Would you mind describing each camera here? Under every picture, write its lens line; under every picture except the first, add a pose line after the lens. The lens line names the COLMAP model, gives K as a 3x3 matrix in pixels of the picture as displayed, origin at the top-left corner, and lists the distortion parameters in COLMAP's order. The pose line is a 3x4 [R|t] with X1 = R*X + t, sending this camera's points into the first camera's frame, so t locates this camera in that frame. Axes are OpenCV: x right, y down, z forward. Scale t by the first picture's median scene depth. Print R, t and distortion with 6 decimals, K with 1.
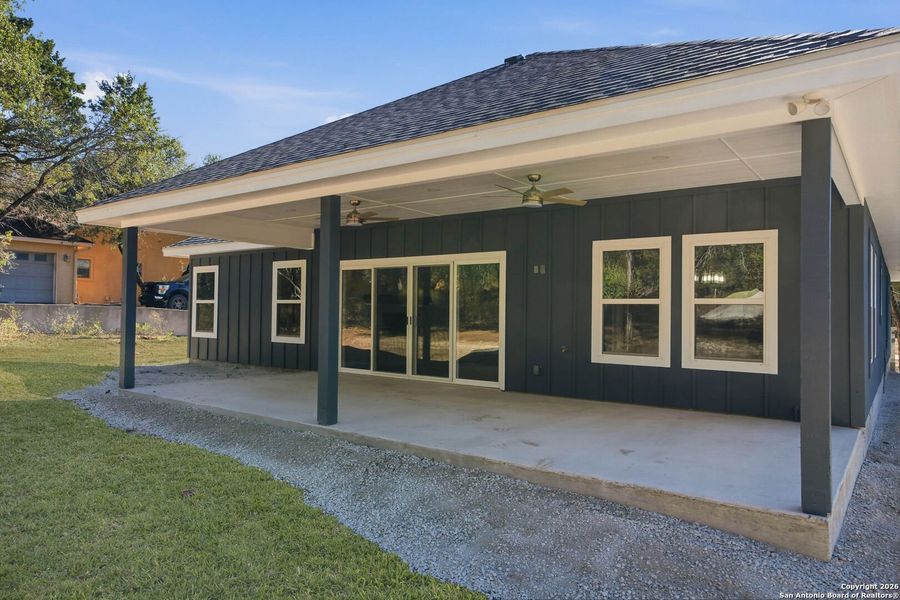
lens RADIAL K [[585.8, 0, 450.0], [0, 585.8, 300.0], [0, 0, 1]] dist [0.026827, 0.000435]
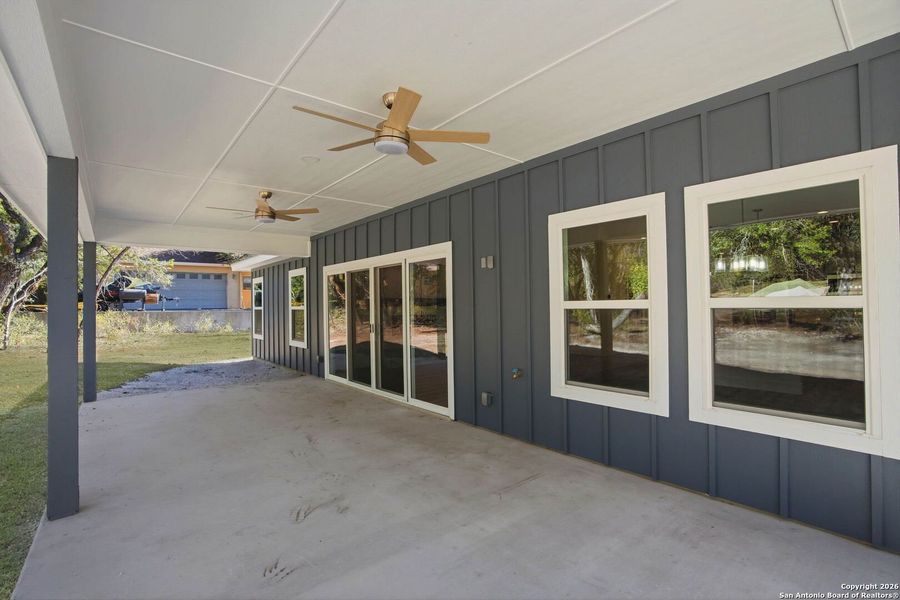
lens RADIAL K [[413.7, 0, 450.0], [0, 413.7, 300.0], [0, 0, 1]] dist [-0.012654, 0.000332]
pose [[0.976634, -0.030171, -0.212780, 0.204453], [0.031938, 0.999478, 0.004874, -0.008278], [0.212522, -0.011556, 0.977088, 0.449923]]
